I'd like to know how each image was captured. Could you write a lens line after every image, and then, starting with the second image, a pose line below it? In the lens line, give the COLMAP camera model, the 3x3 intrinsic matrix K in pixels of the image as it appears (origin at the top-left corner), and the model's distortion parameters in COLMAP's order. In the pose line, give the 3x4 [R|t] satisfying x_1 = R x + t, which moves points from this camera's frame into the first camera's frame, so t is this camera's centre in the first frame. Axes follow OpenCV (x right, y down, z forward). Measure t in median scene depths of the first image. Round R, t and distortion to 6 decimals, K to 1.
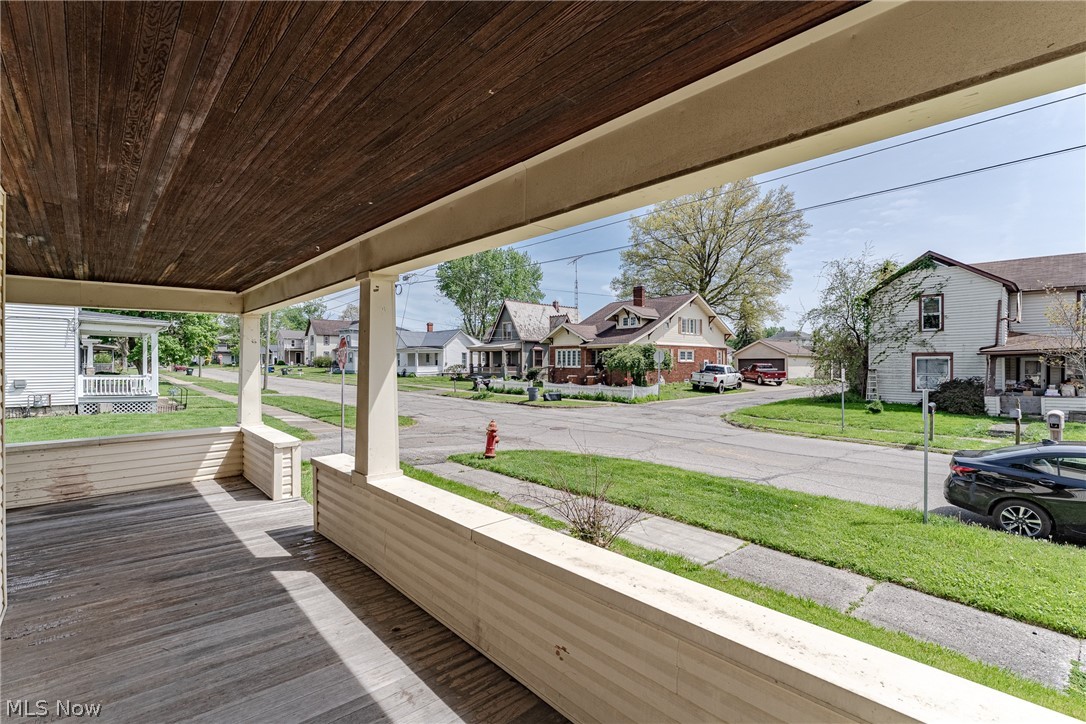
lens RADIAL K [[507.4, 0, 542.6], [0, 507.4, 360.0], [0, 0, 1]] dist [0.001595, -0.000551]
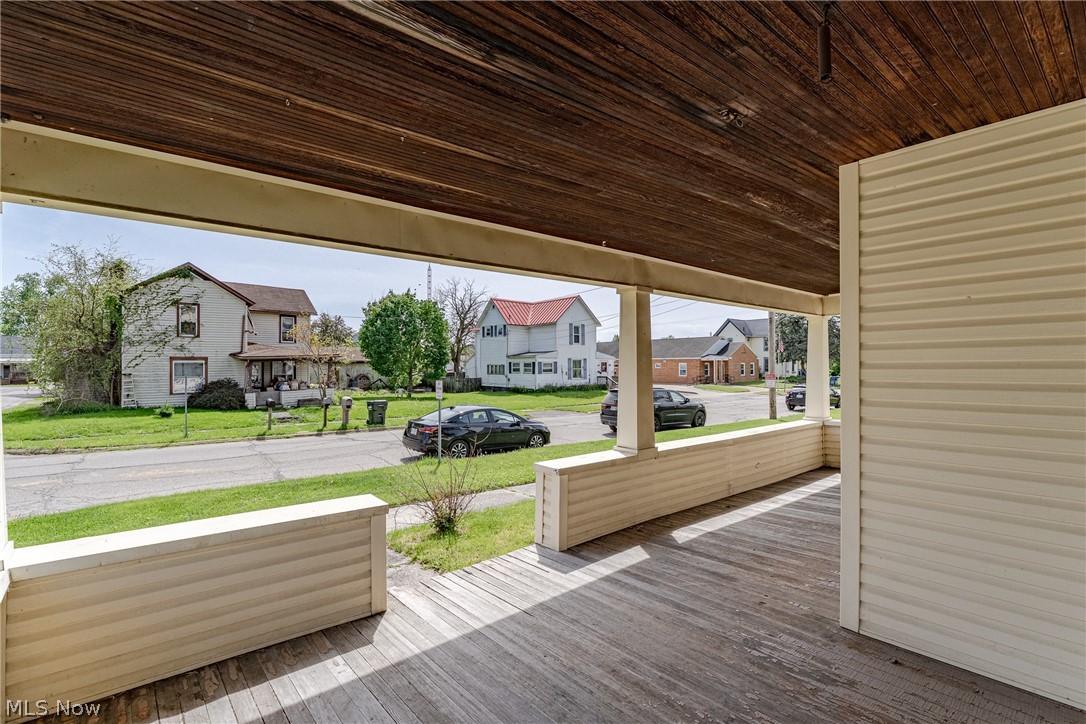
lens RADIAL K [[507.4, 0, 542.0], [0, 507.4, 365.0], [0, 0, 1]] dist [0.001595, -0.000551]
pose [[0.022296, 0.001654, 0.999750, -0.302212], [-0.000592, 0.999998, -0.001641, 0.003834], [-0.999751, -0.000555, 0.022296, 0.231822]]
